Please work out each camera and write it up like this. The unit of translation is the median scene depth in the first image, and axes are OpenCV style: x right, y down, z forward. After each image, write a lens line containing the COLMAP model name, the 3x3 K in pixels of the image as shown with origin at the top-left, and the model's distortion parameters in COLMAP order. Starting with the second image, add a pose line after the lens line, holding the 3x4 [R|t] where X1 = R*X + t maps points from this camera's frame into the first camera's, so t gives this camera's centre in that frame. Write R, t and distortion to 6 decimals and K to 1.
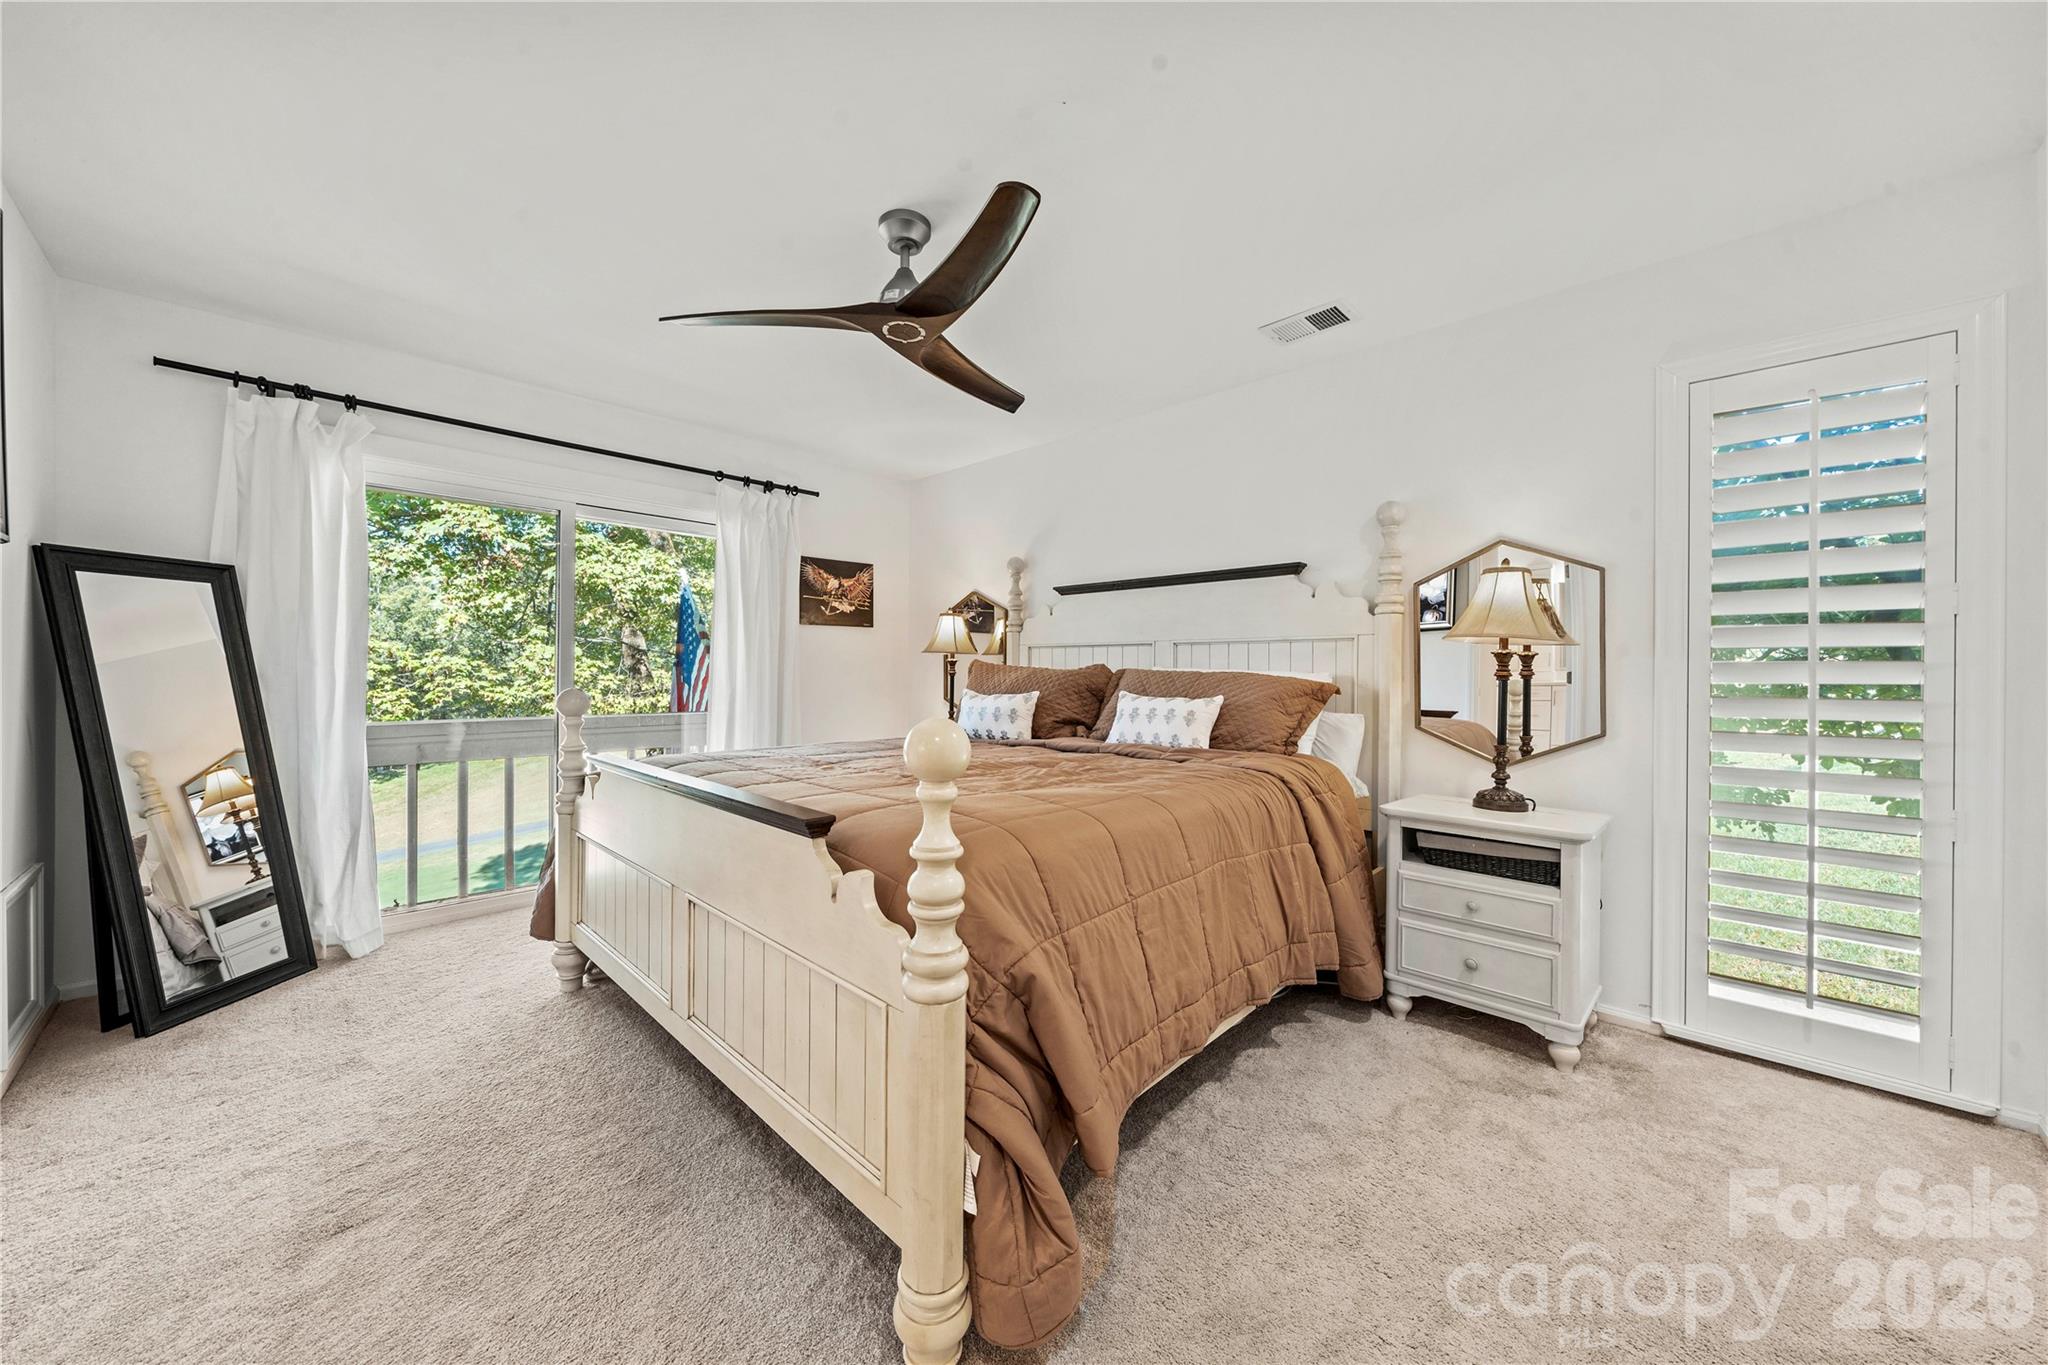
lens RADIAL K [[745.6, 0, 1012.4], [0, 745.6, 676.4], [0, 0, 1]] dist [0.000014, 0.000099]
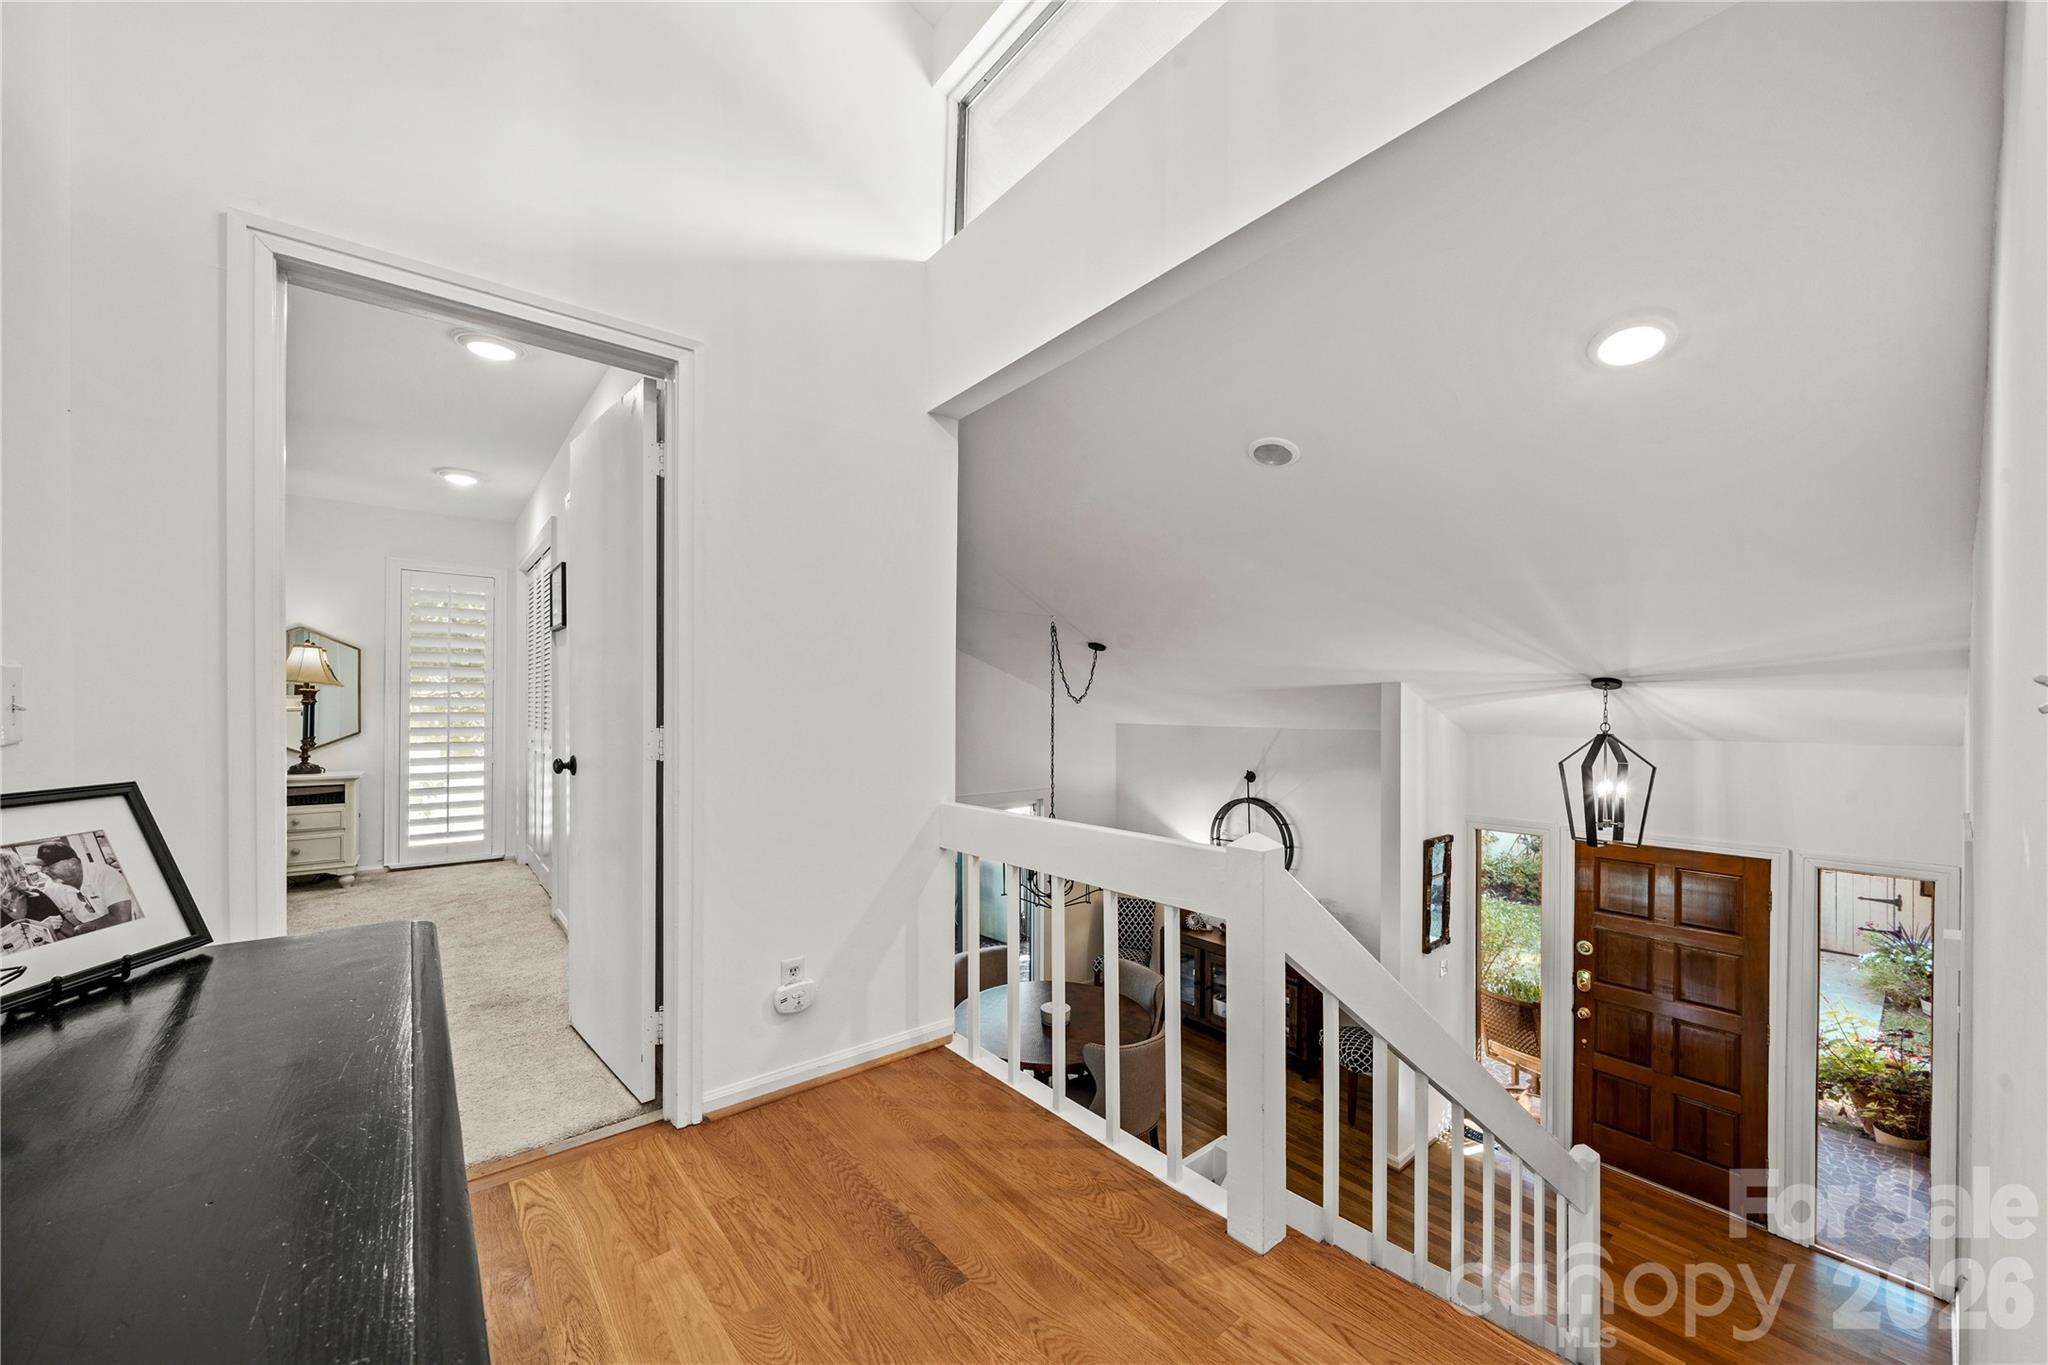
lens RADIAL K [[745.6, 0, 1014.9], [0, 745.6, 698.0], [0, 0, 1]] dist [0.000014, 0.000099]
pose [[0.124273, 0.003430, 0.992242, -1.003199], [-0.000379, 0.999994, -0.003410, -0.006504], [-0.992248, 0.000048, 0.124274, -1.021752]]
